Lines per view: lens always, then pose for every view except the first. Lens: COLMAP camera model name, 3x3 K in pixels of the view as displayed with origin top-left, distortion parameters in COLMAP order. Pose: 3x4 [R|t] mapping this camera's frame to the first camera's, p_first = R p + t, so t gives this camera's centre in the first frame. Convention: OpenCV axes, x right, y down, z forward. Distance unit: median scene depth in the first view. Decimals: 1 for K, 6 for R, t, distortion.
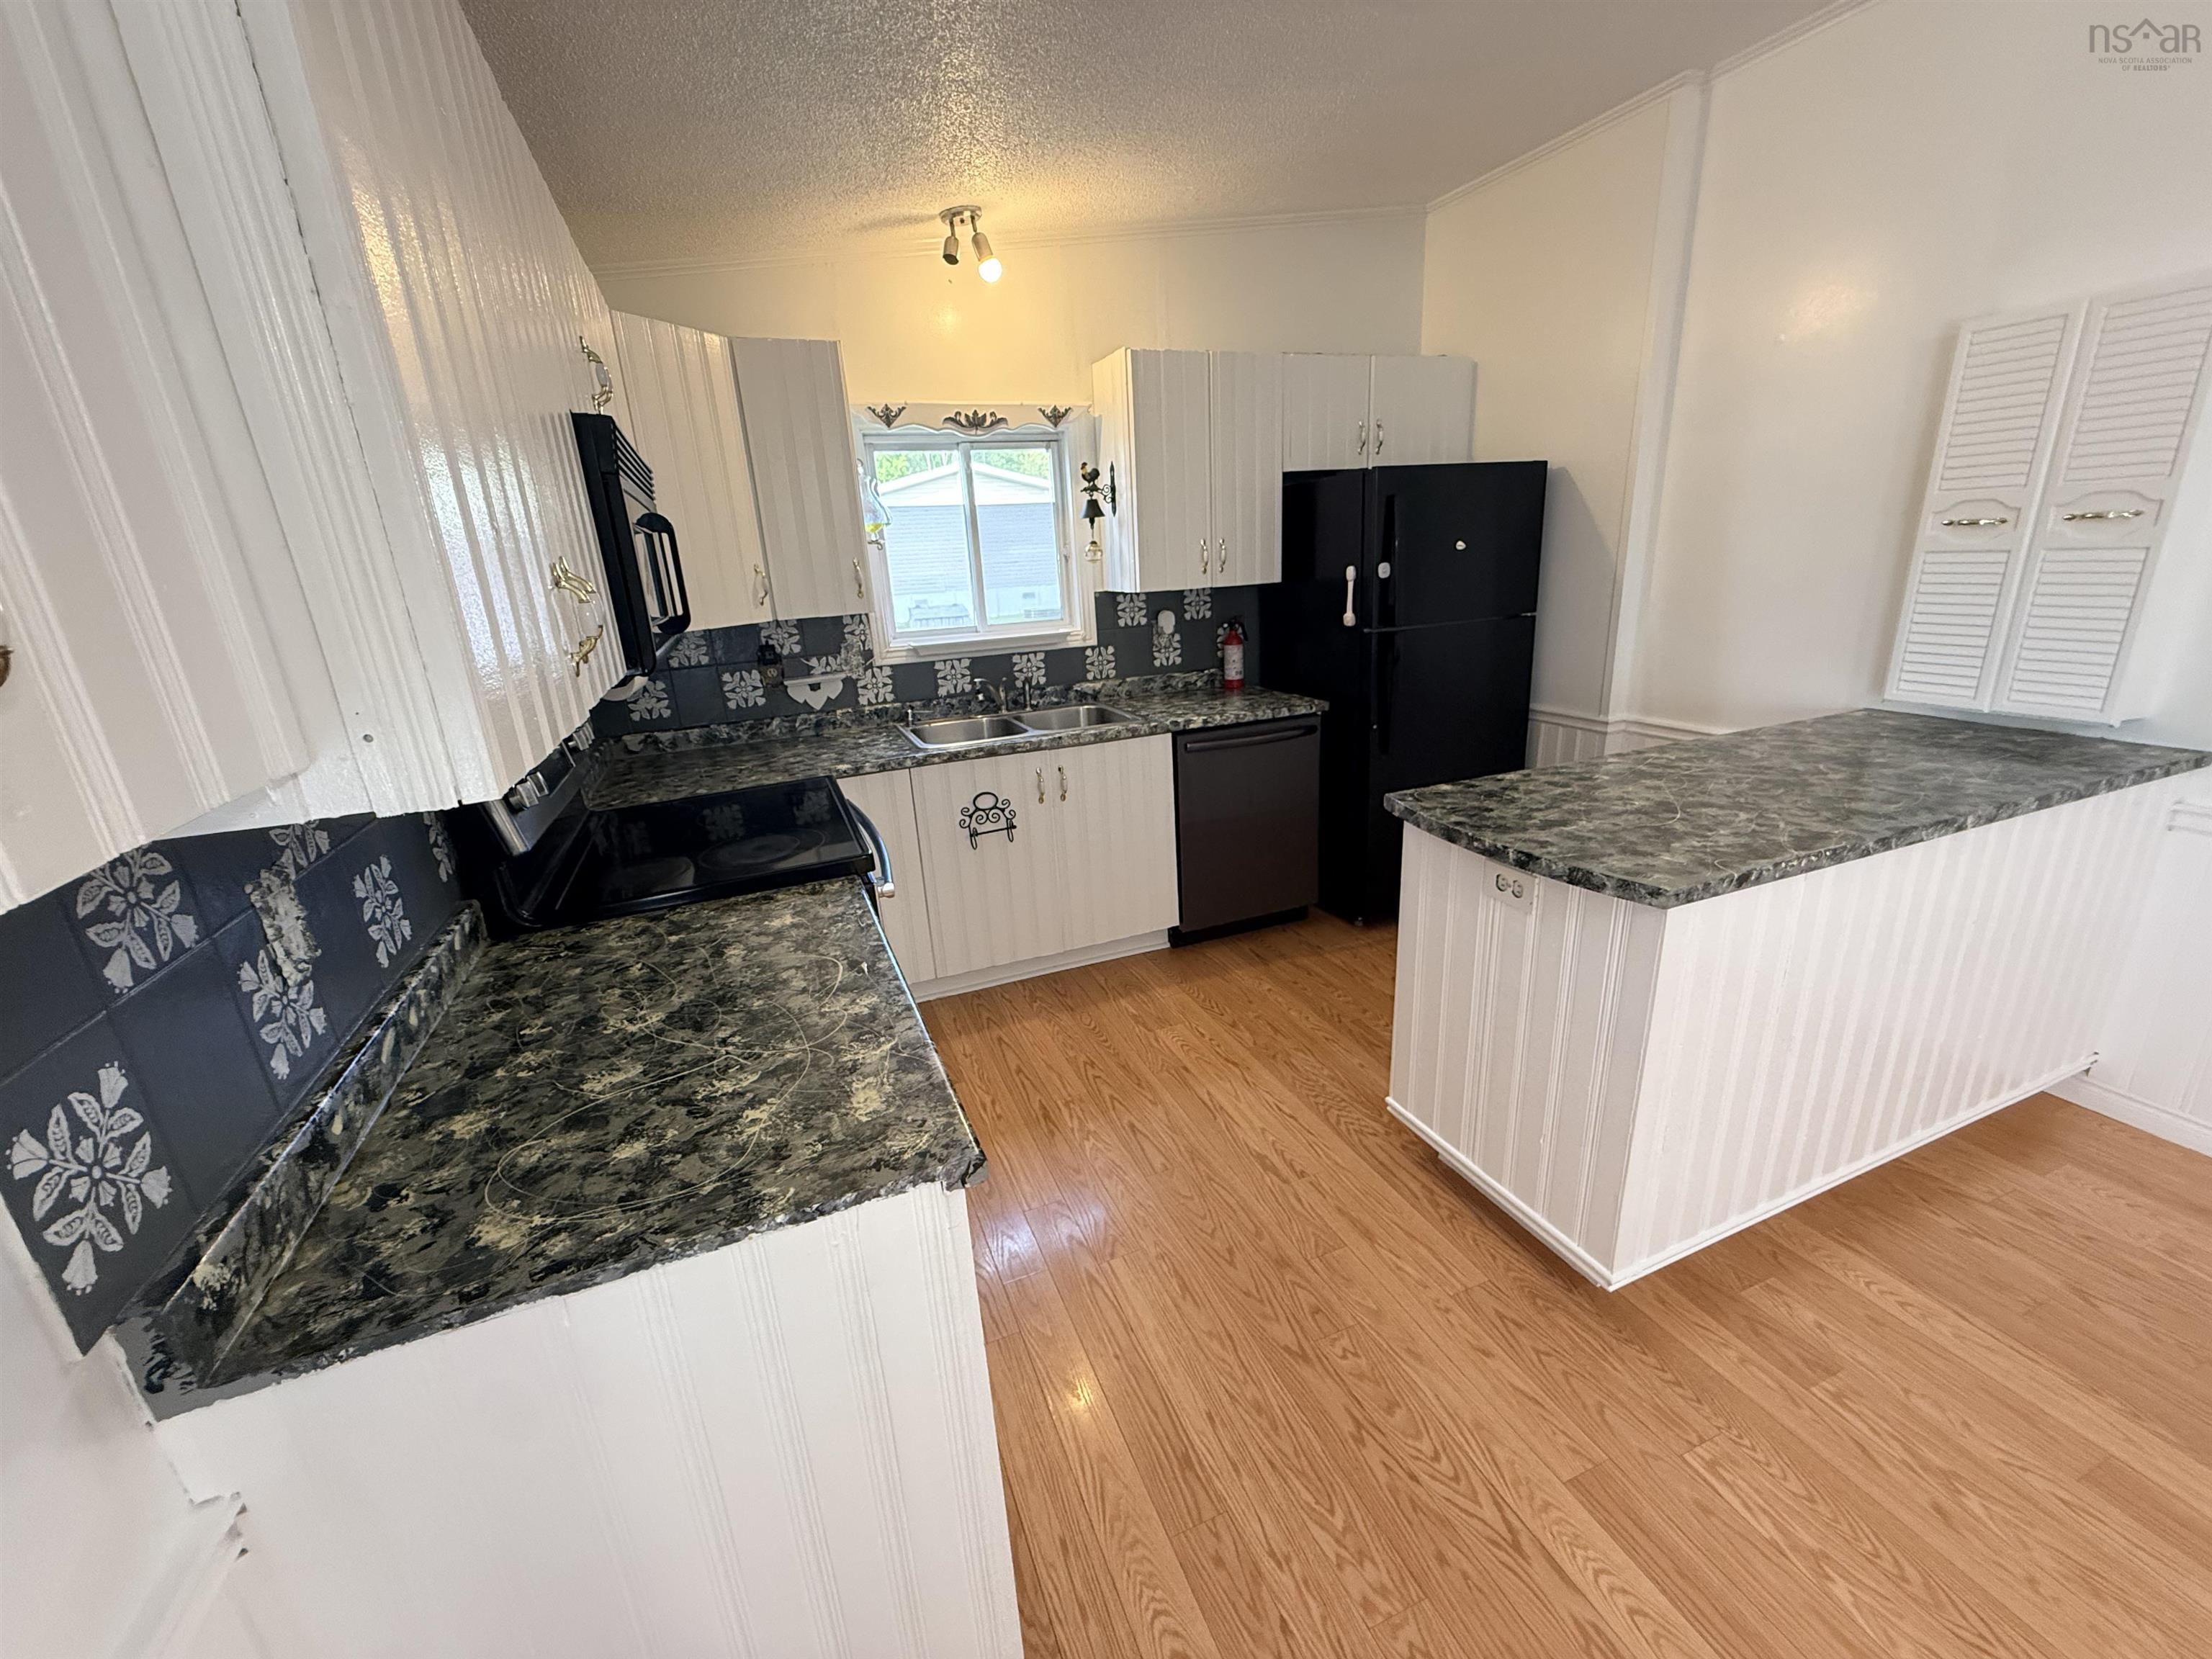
lens RADIAL K [[883.5, 0, 1099.3], [0, 883.5, 831.6], [0, 0, 1]] dist [0.000939, 0.000105]
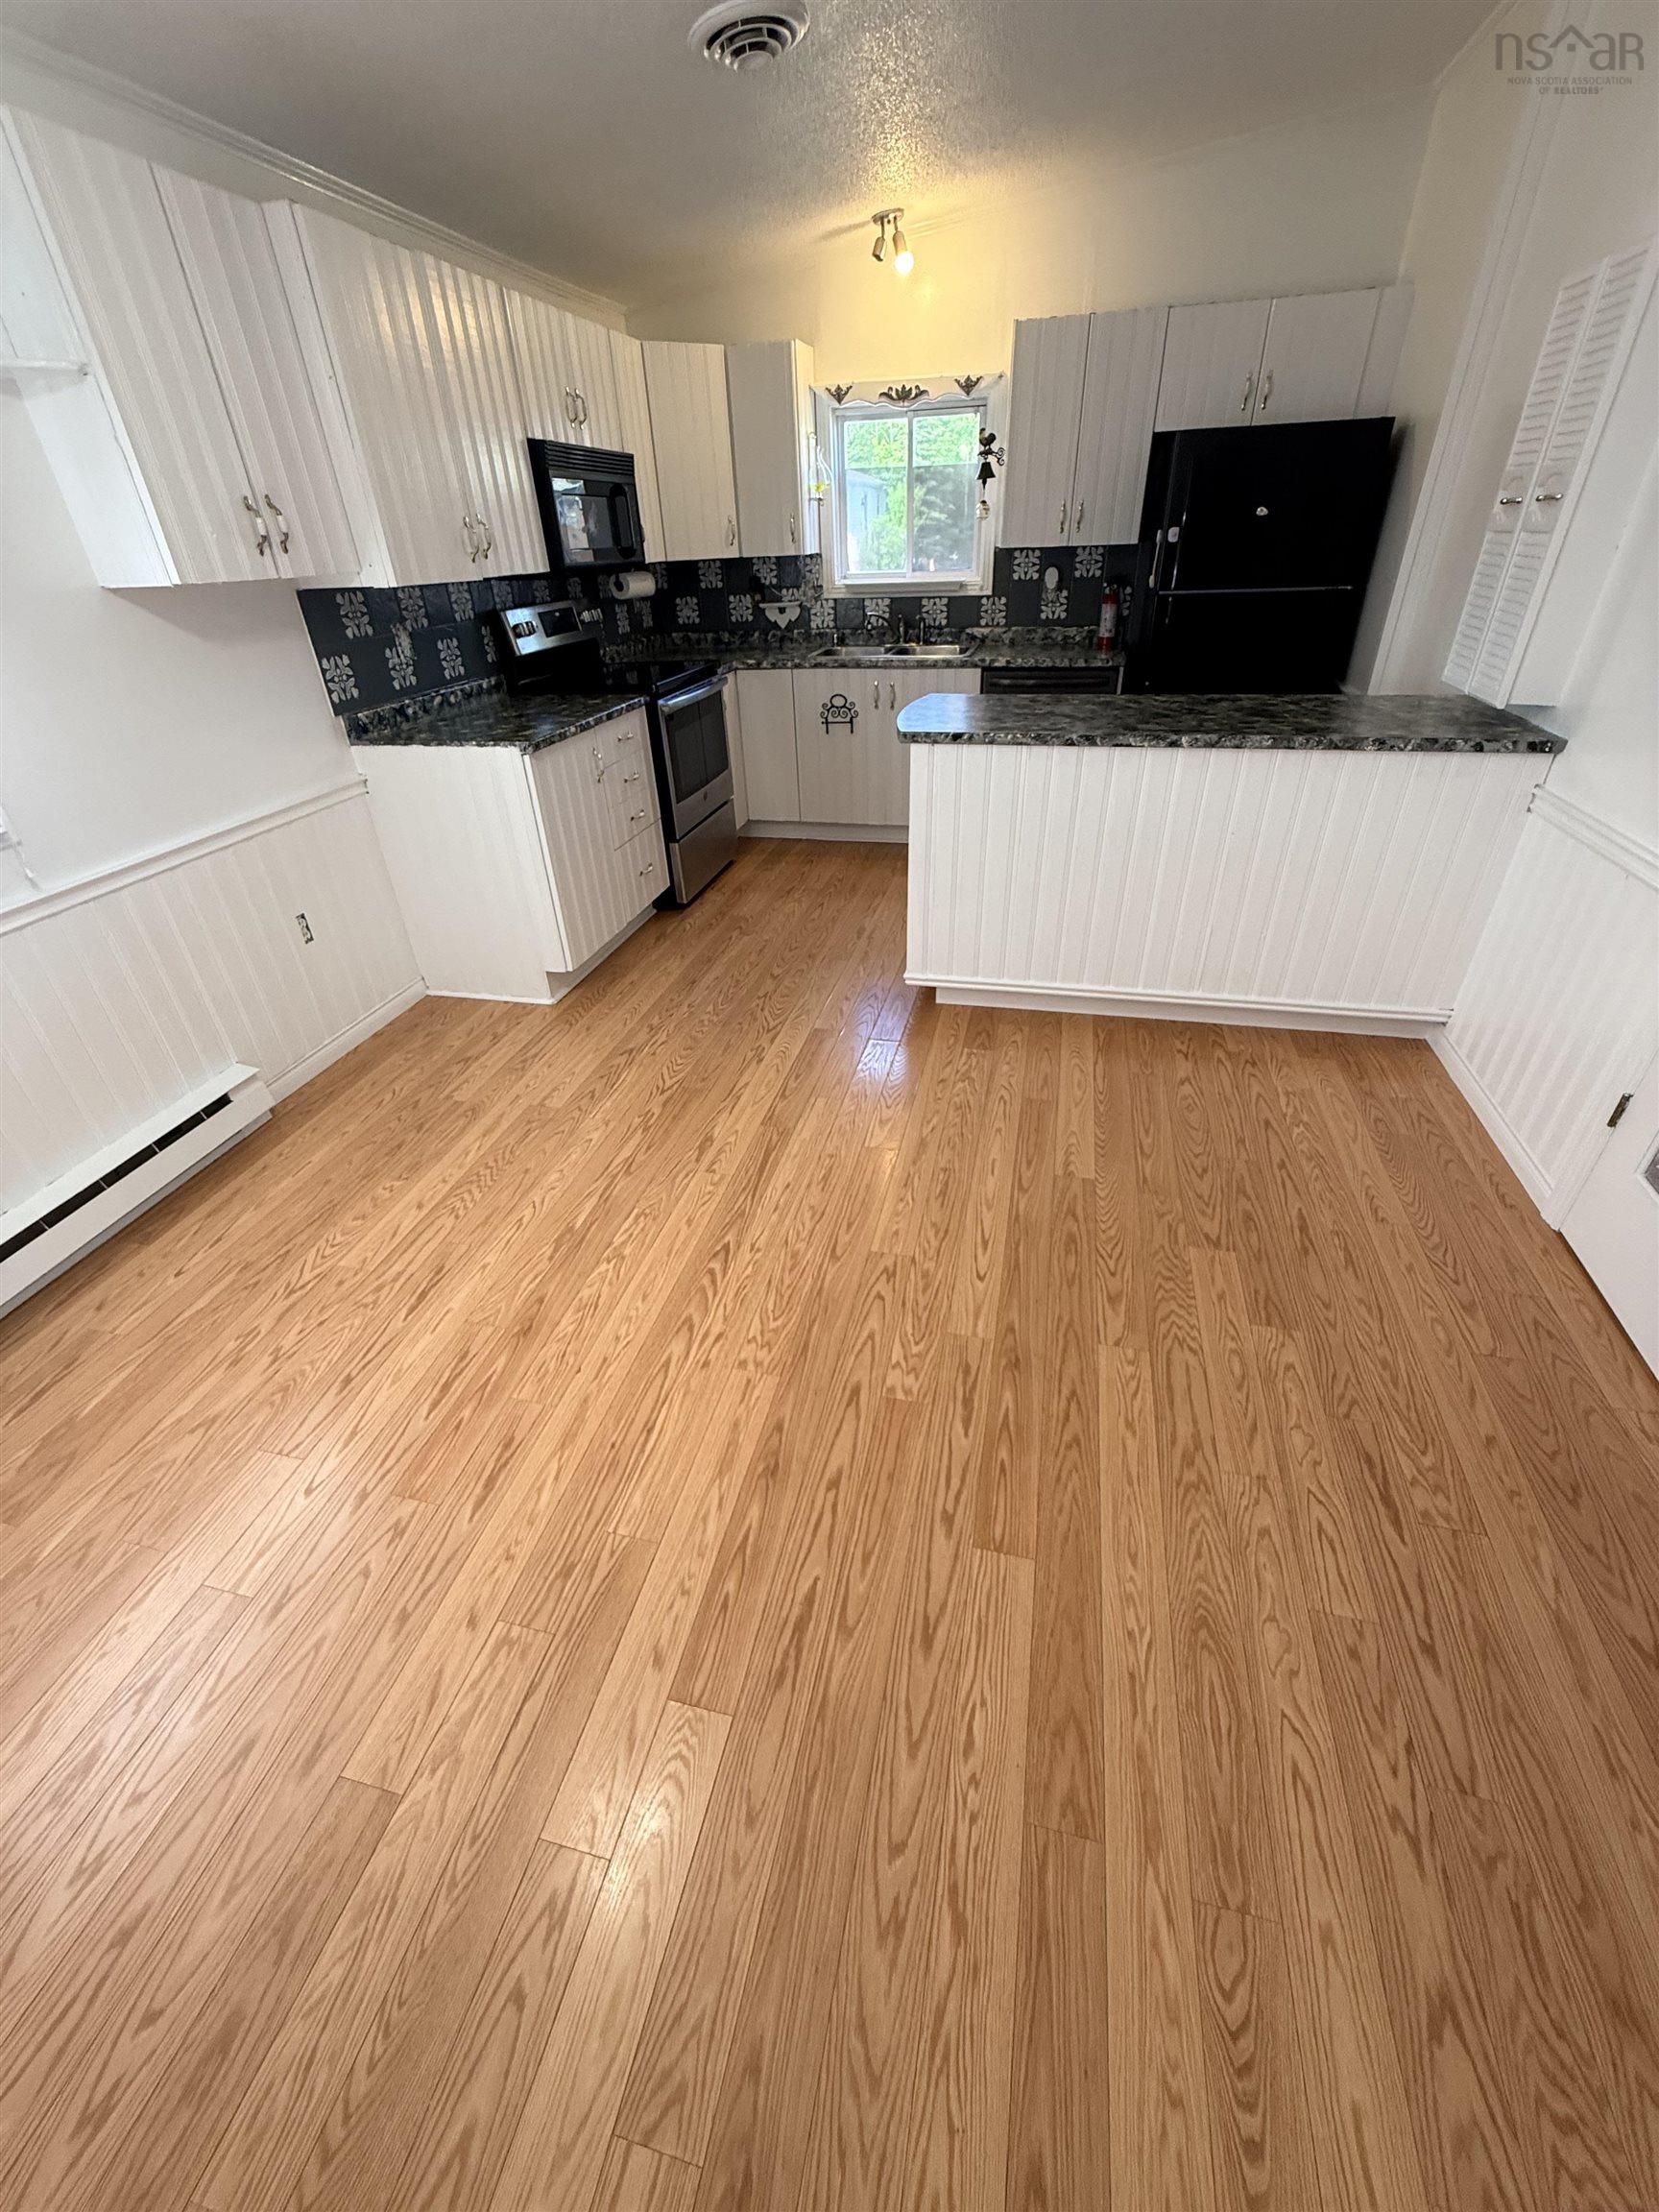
lens RADIAL K [[883.5, 0, 828.2], [0, 883.5, 1102.1], [0, 0, 1]] dist [0.000939, 0.000105]
pose [[0.817116, 0.337037, -0.467683, 0.731723], [-0.185565, 0.921882, 0.340147, 0.079944], [0.545791, -0.191154, 0.815826, -0.334683]]
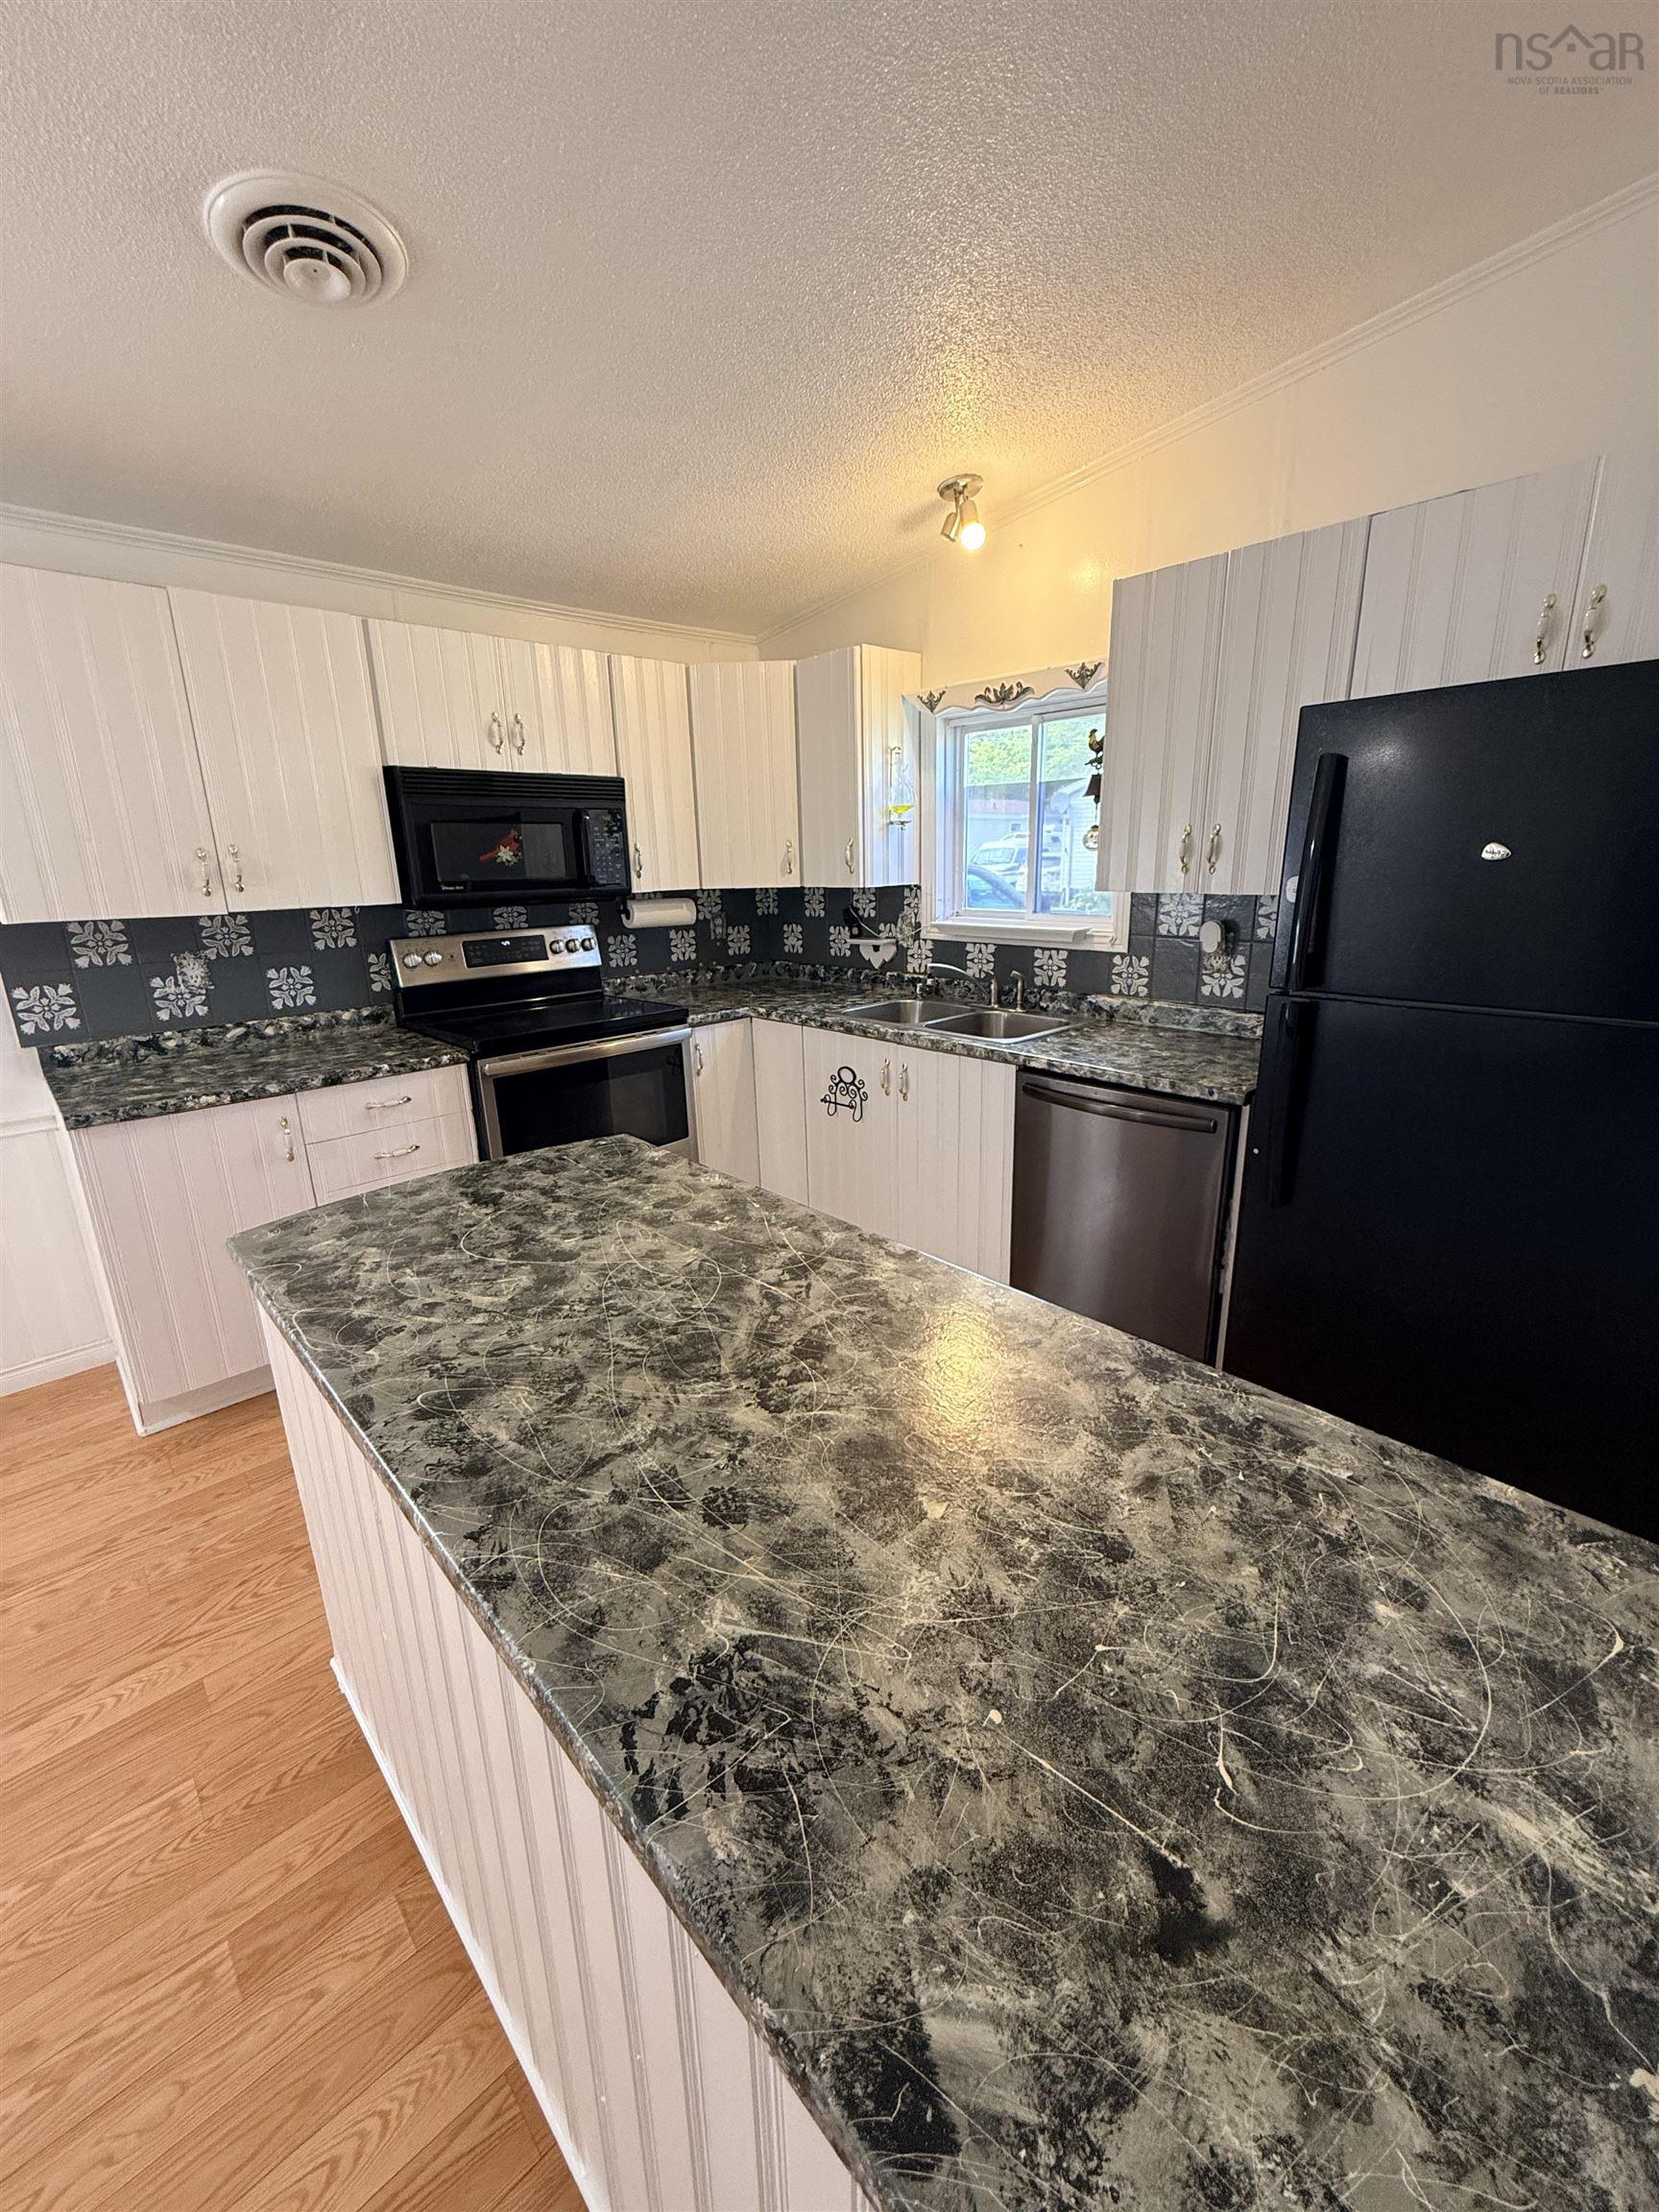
lens RADIAL K [[883.5, 0, 830.1], [0, 883.5, 1102.2], [0, 0, 1]] dist [0.000939, 0.000105]
pose [[0.369053, 0.297861, -0.880385, 0.737047], [-0.279458, 0.938982, 0.200539, -0.193603], [0.886399, 0.172021, 0.429774, 0.503049]]
